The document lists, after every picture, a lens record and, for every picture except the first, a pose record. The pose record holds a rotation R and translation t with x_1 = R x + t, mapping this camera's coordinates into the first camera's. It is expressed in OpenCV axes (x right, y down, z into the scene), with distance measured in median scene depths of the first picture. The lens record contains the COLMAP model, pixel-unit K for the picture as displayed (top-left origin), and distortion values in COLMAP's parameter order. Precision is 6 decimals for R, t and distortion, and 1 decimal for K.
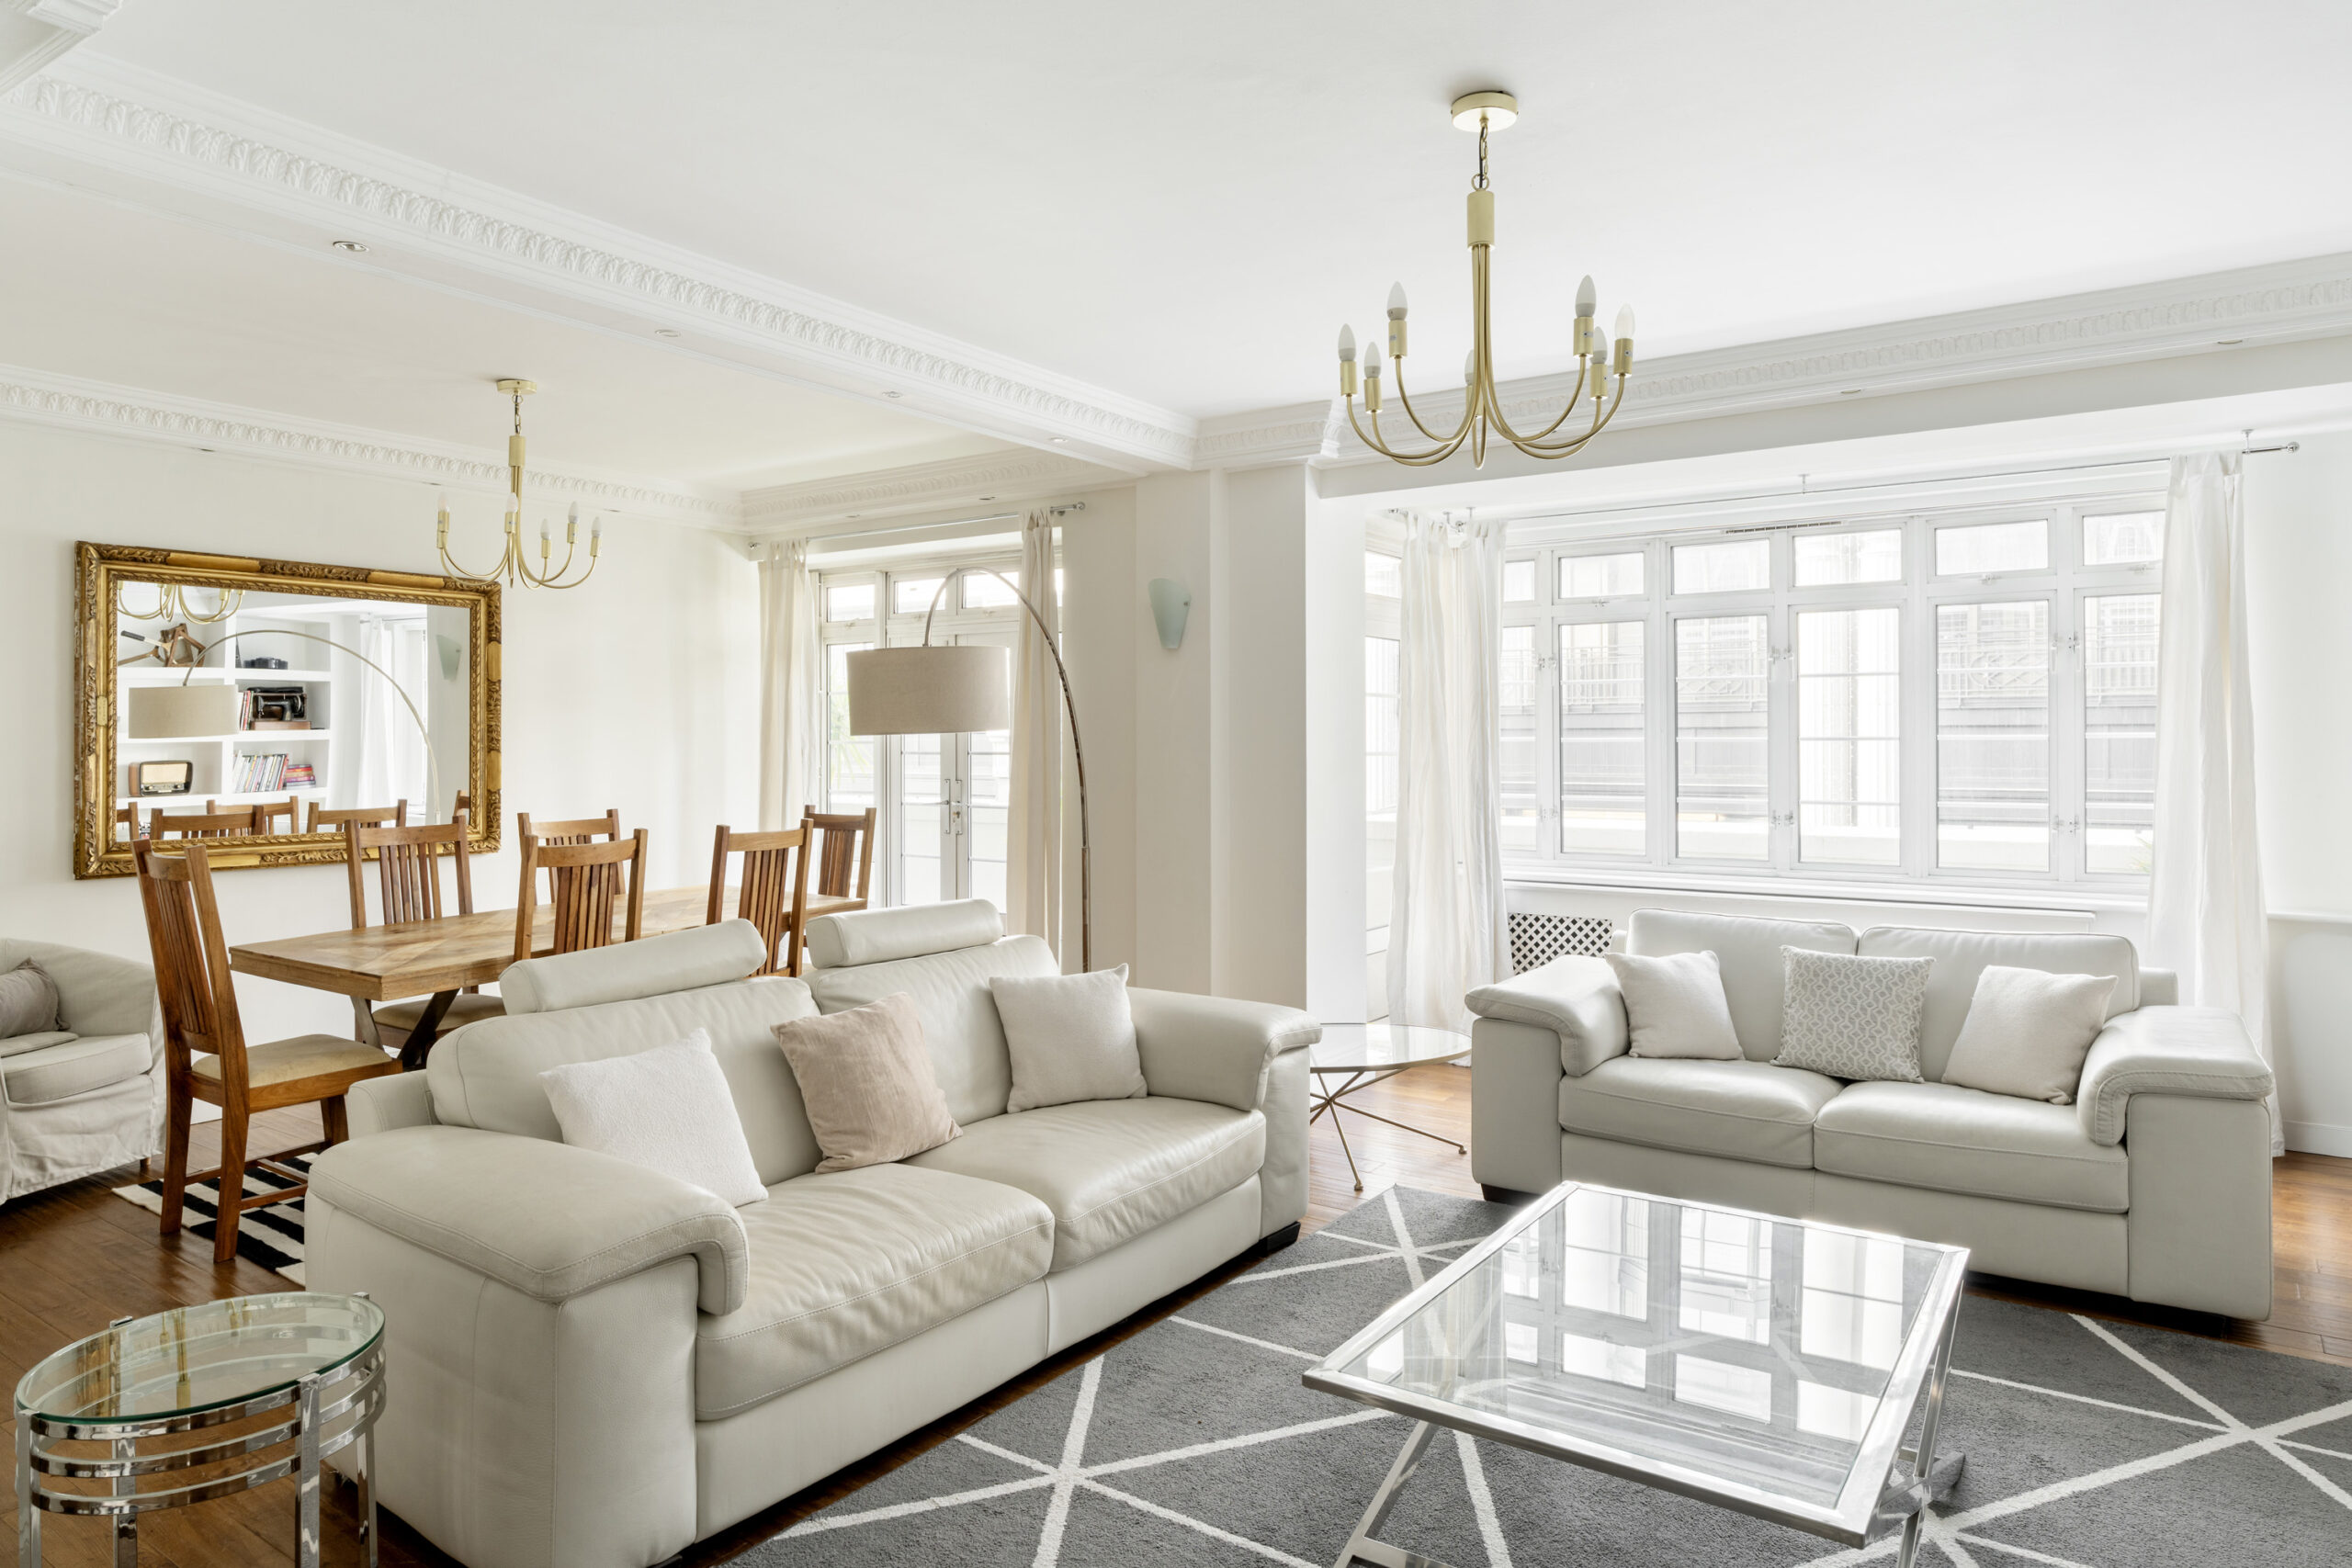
lens RADIAL K [[1417.9, 0, 1176.8], [0, 1417.9, 740.1], [0, 0, 1]] dist [0.000361, 0.002403]
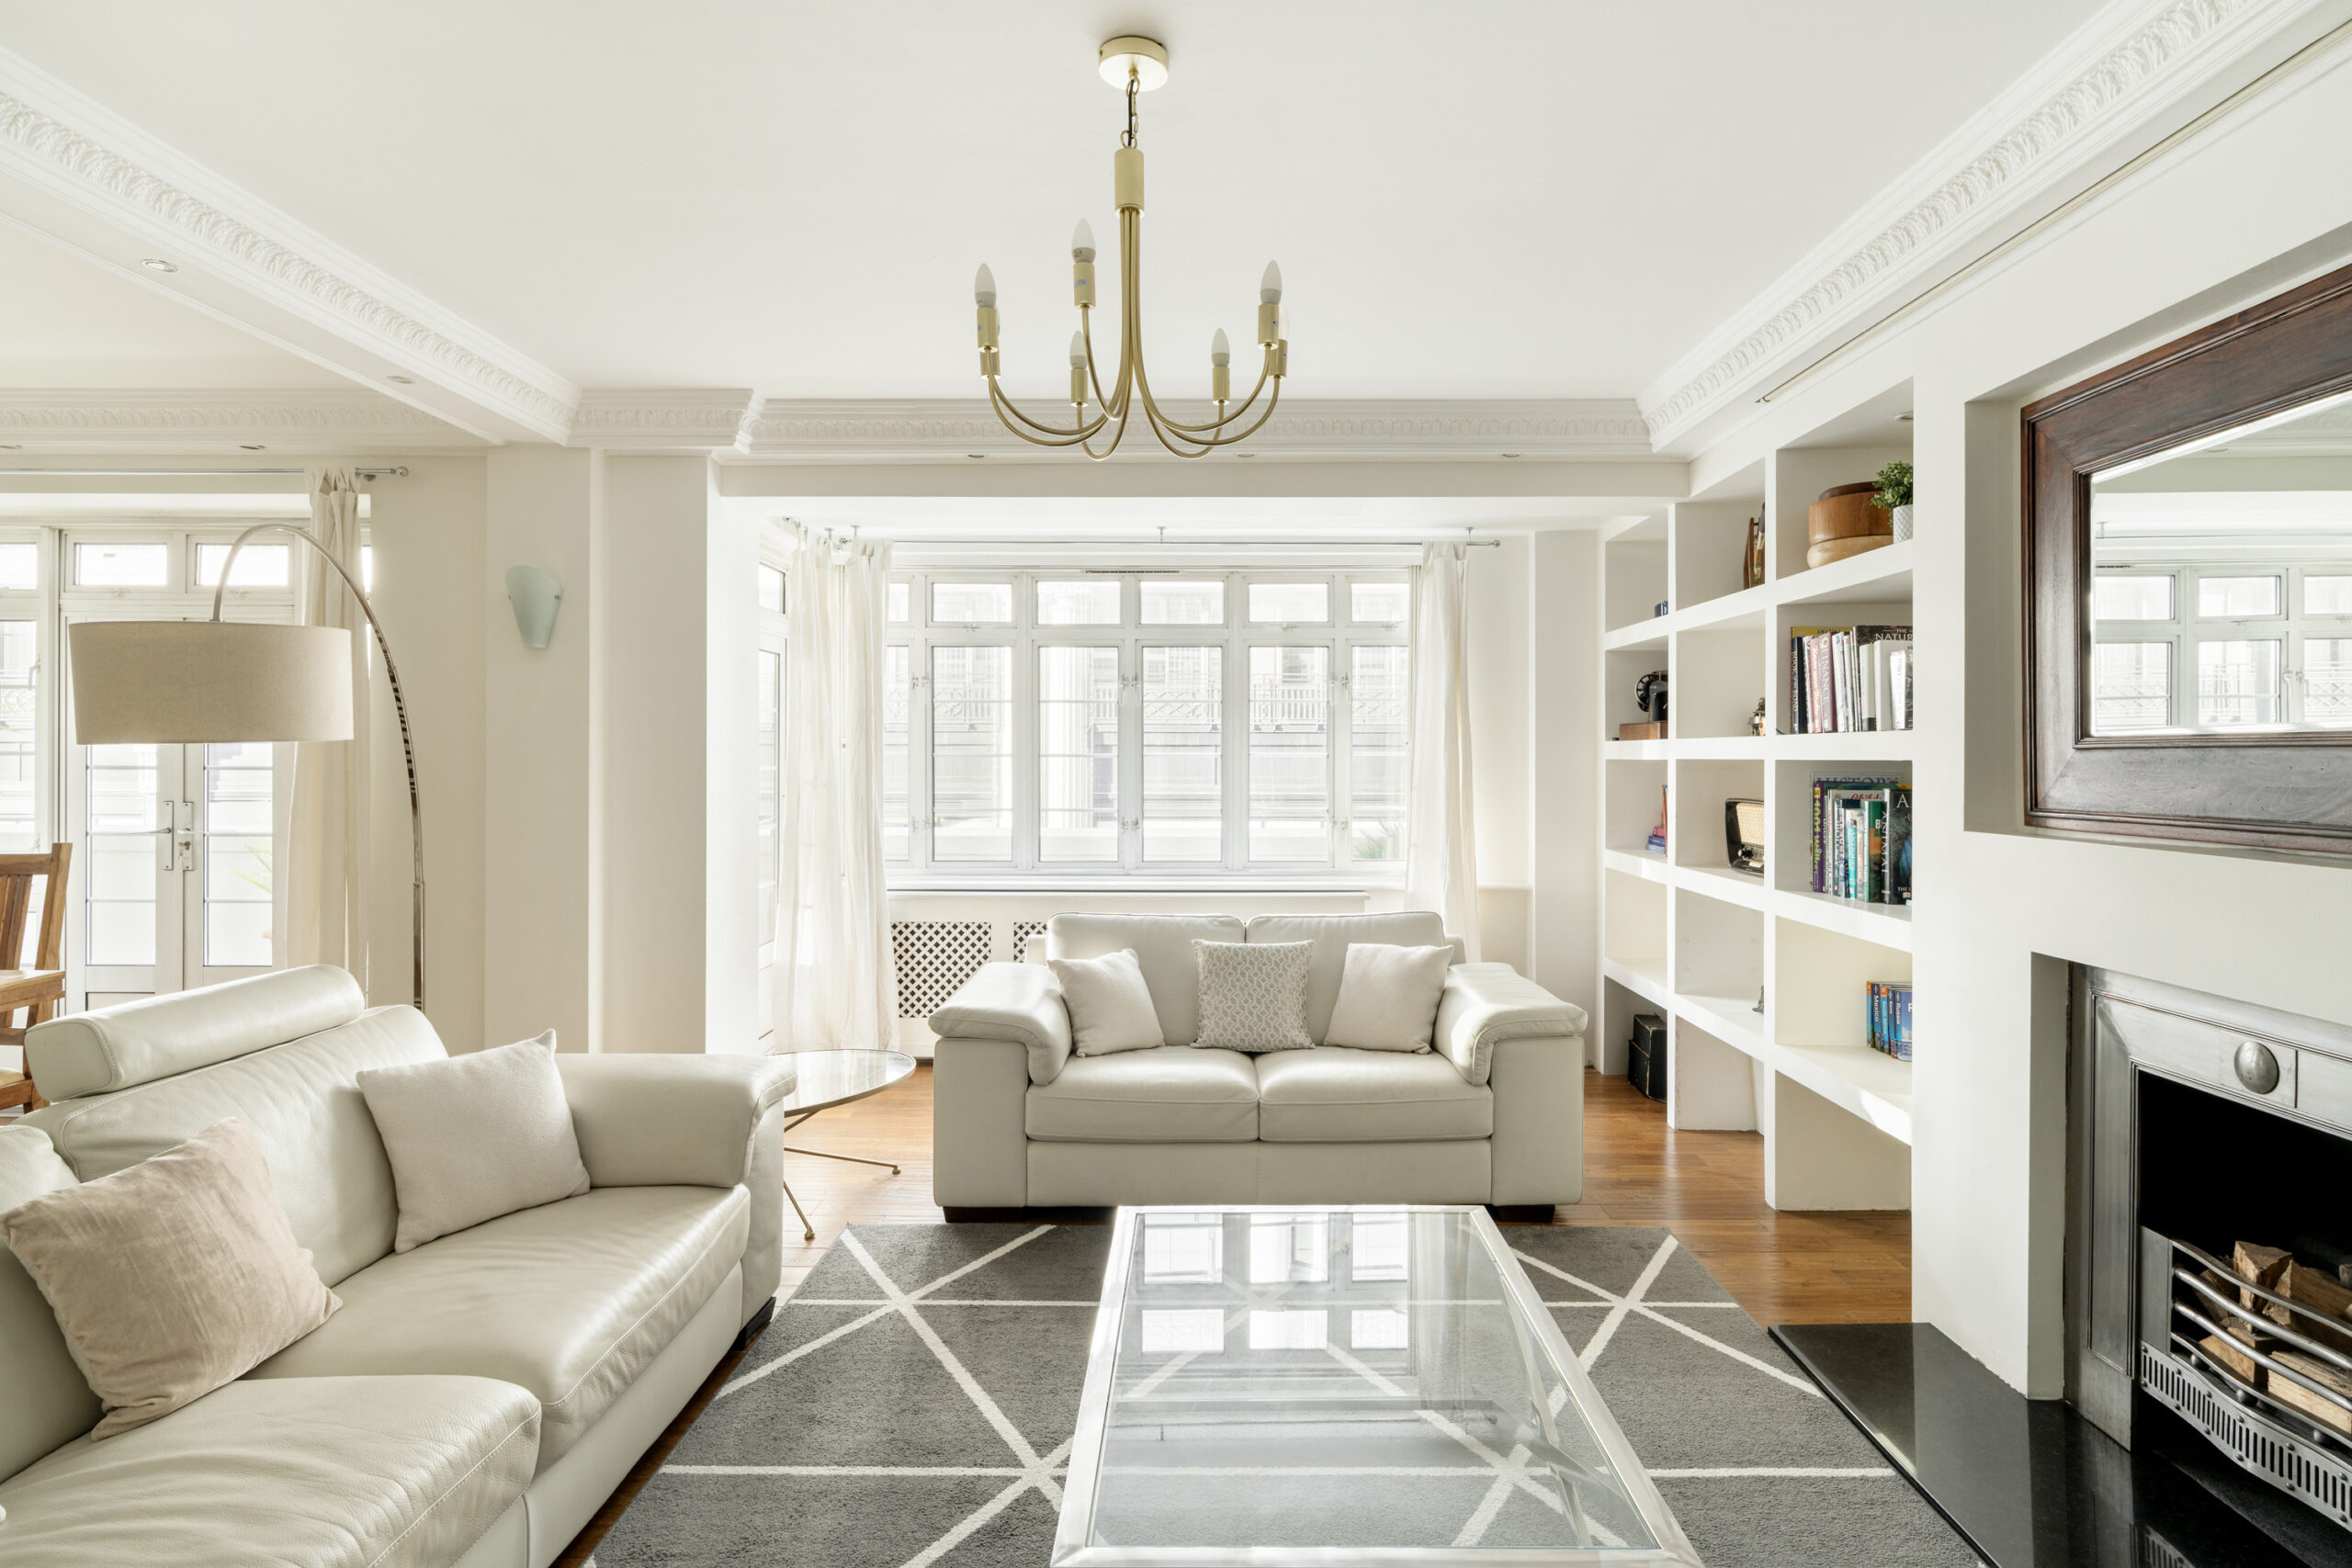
lens RADIAL K [[1208.9, 0, 1191.5], [0, 1208.9, 756.7], [0, 0, 1]] dist [-0.005327, 0.005579]
pose [[0.826700, 0.004041, 0.562629, -0.124687], [-0.004931, 0.999988, 0.000063, 0.000147], [-0.562622, -0.002826, 0.826709, 0.228705]]
